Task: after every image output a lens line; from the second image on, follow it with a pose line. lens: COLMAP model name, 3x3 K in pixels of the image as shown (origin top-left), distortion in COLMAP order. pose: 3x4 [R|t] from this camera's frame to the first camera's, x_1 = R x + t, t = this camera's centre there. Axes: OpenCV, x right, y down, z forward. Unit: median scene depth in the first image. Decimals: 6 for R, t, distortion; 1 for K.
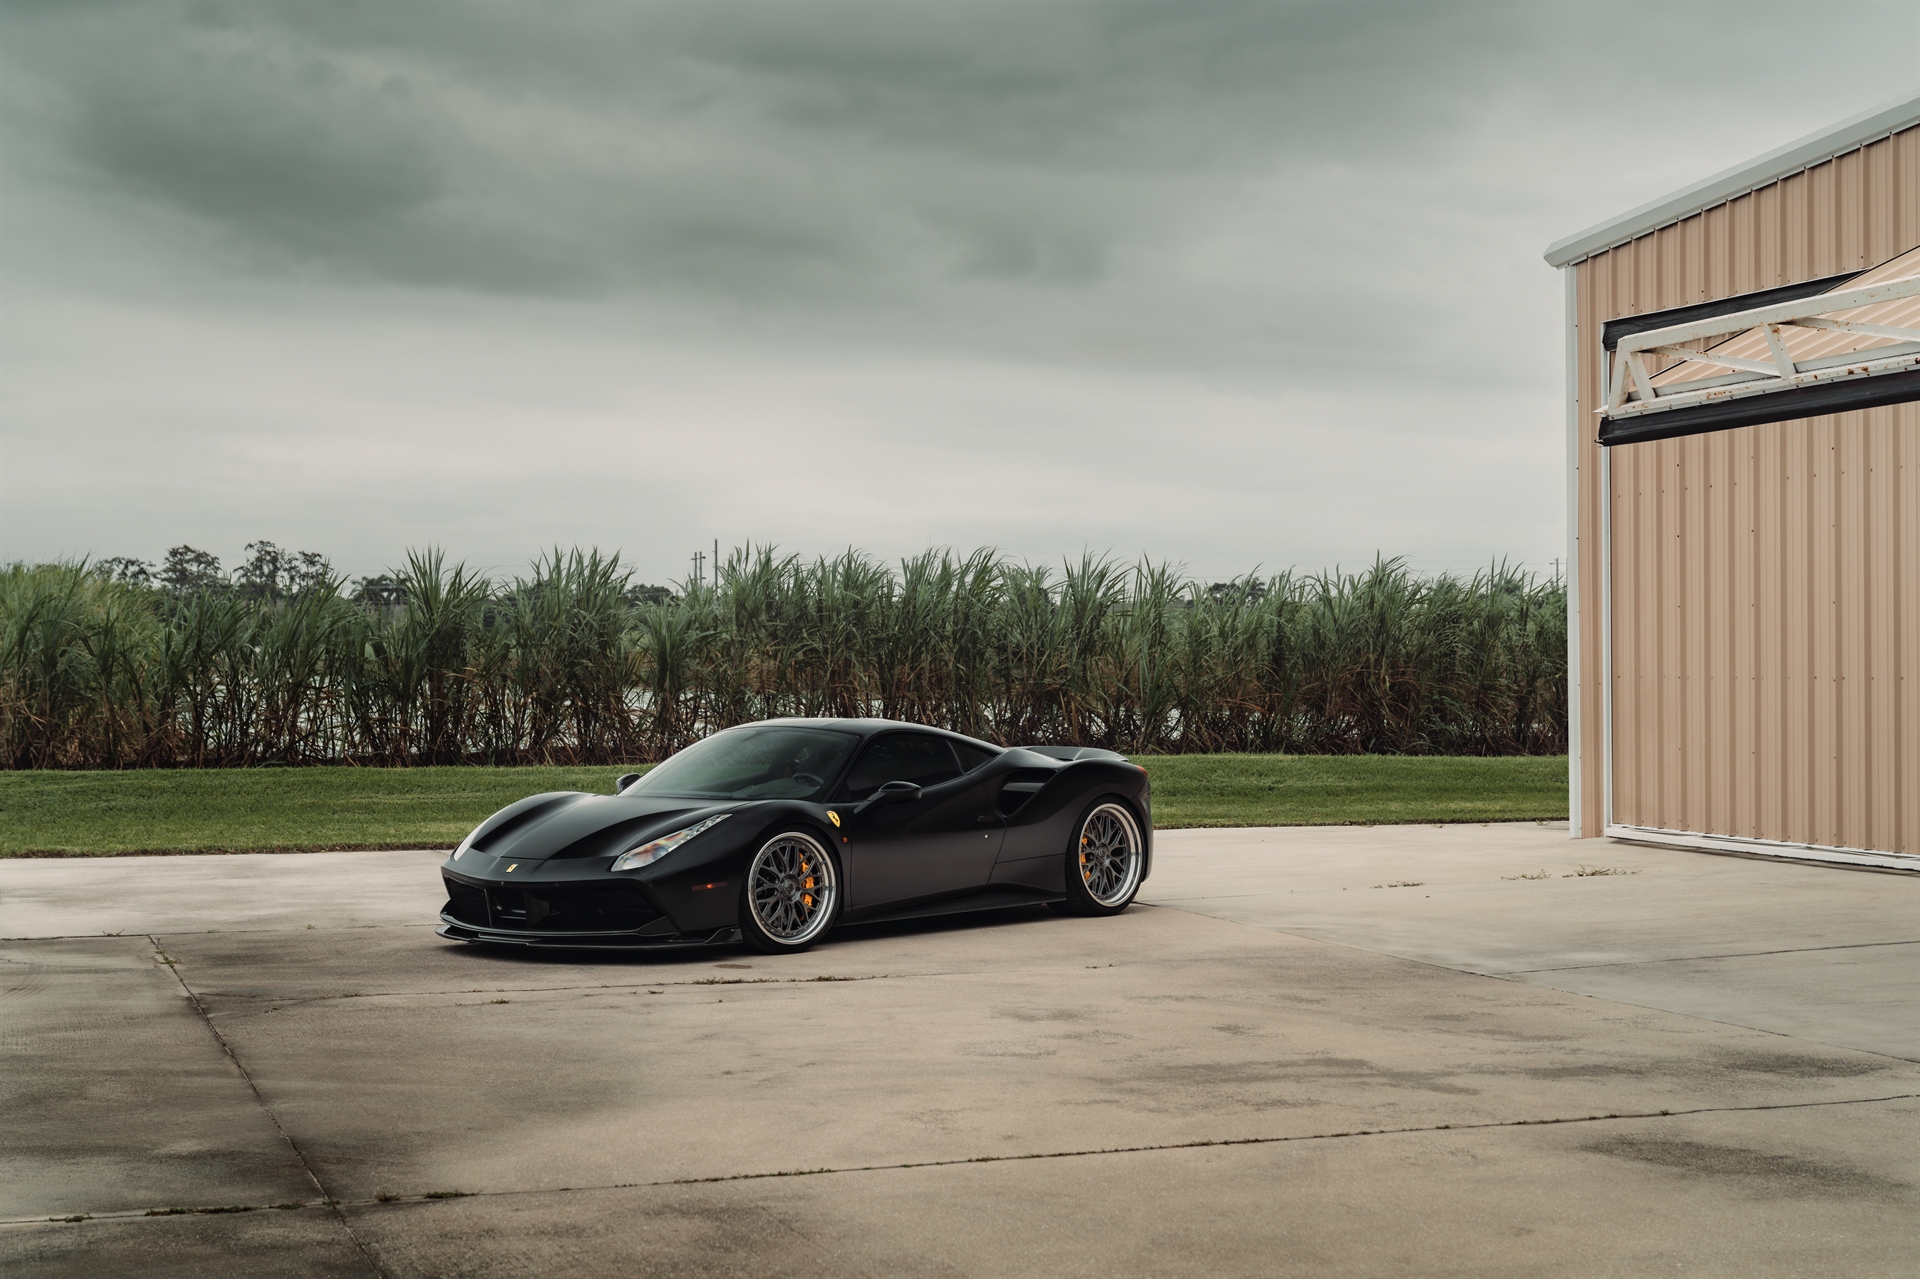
lens RADIAL K [[3030.9, 0, 962.8], [0, 3030.9, 635.4], [0, 0, 1]] dist [-0.016524, 0.000000]
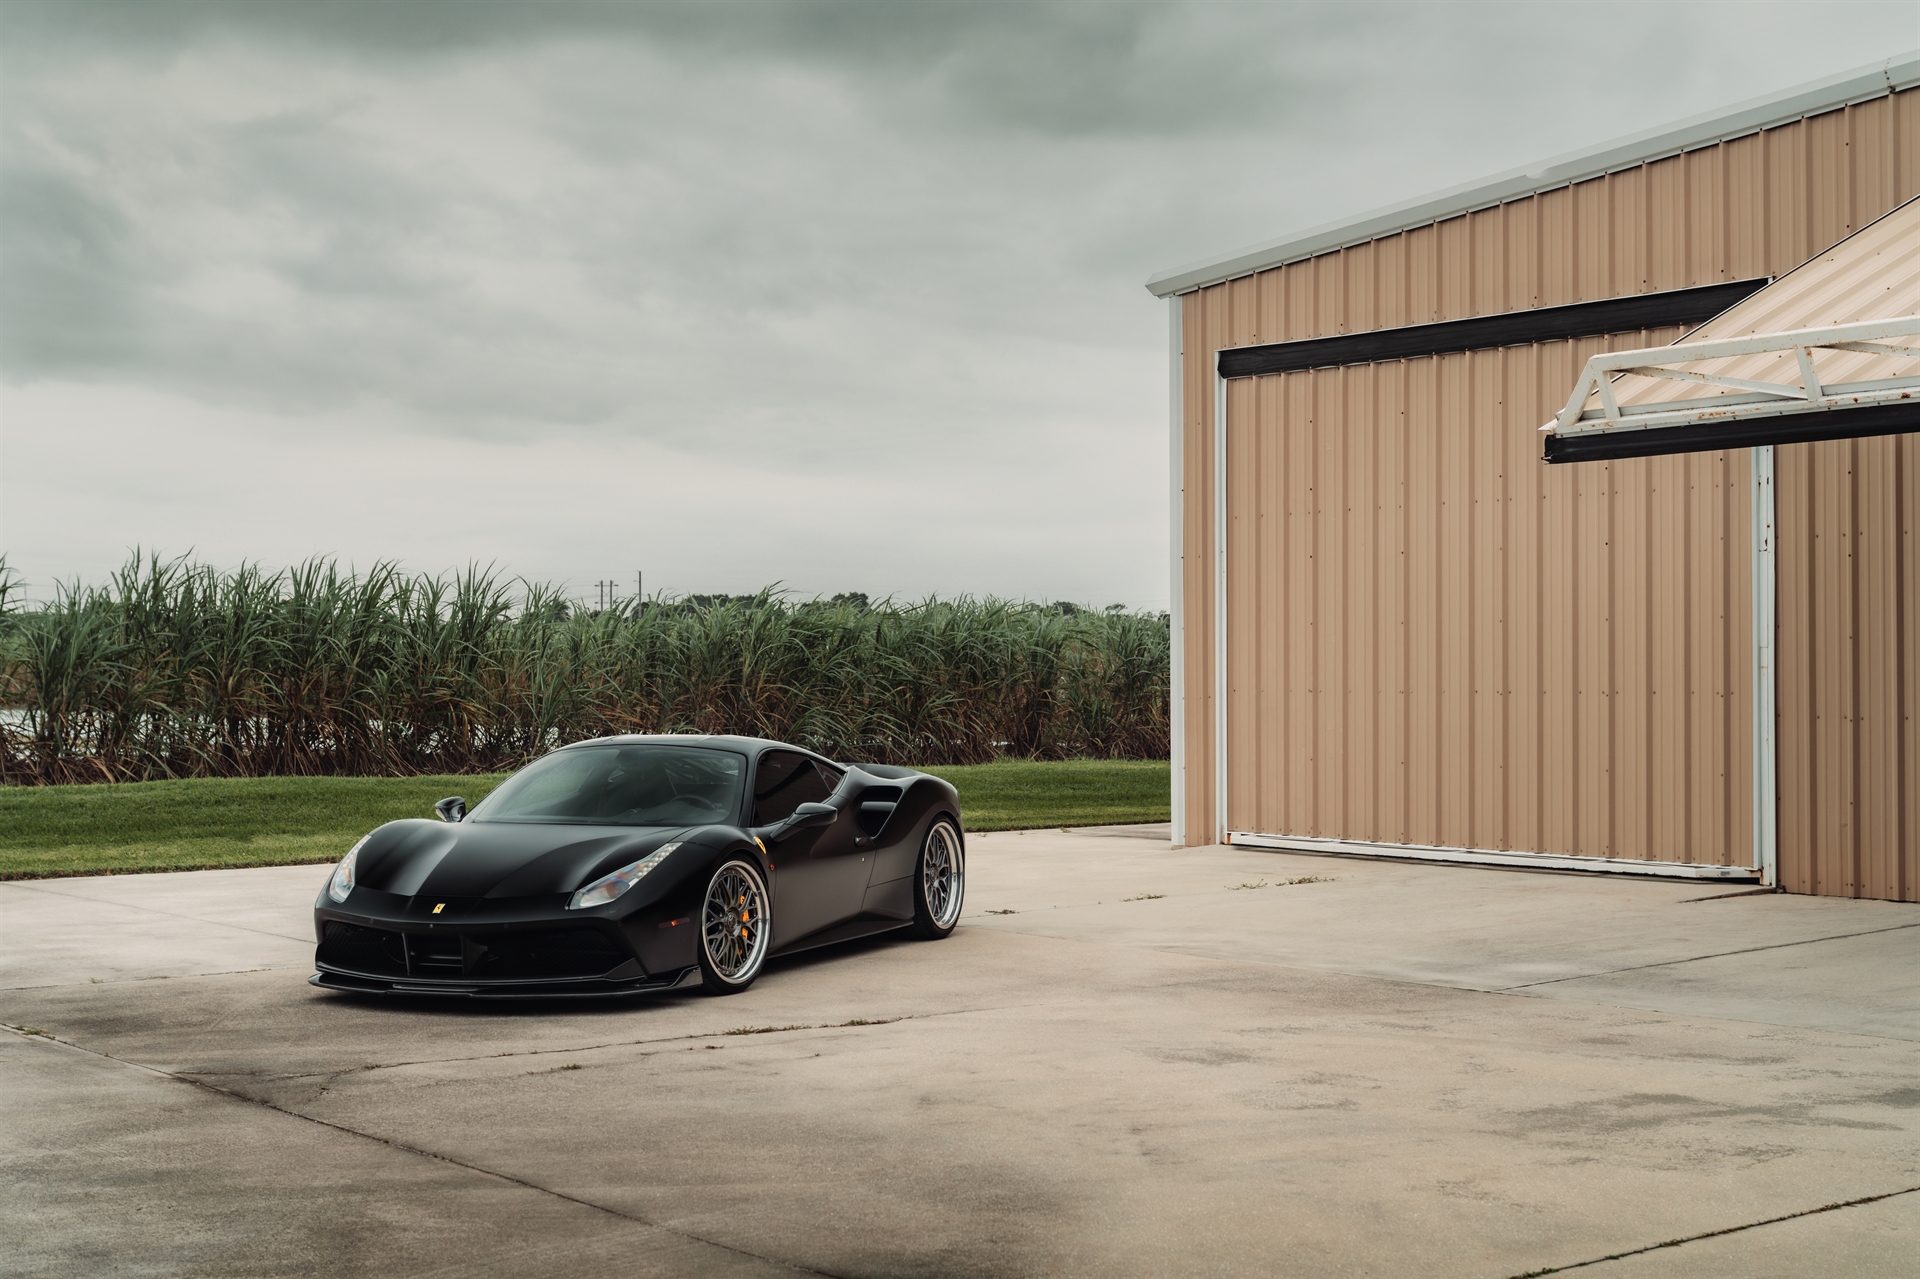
lens RADIAL K [[2757.9, 0, 956.4], [0, 2757.9, 638.6], [0, 0, 1]] dist [-0.089540, 0.000000]
pose [[0.944407, 0.006220, 0.328720, -0.242342], [-0.004641, 0.999974, -0.005587, 0.001930], [-0.328746, 0.003751, 0.944411, 0.173637]]
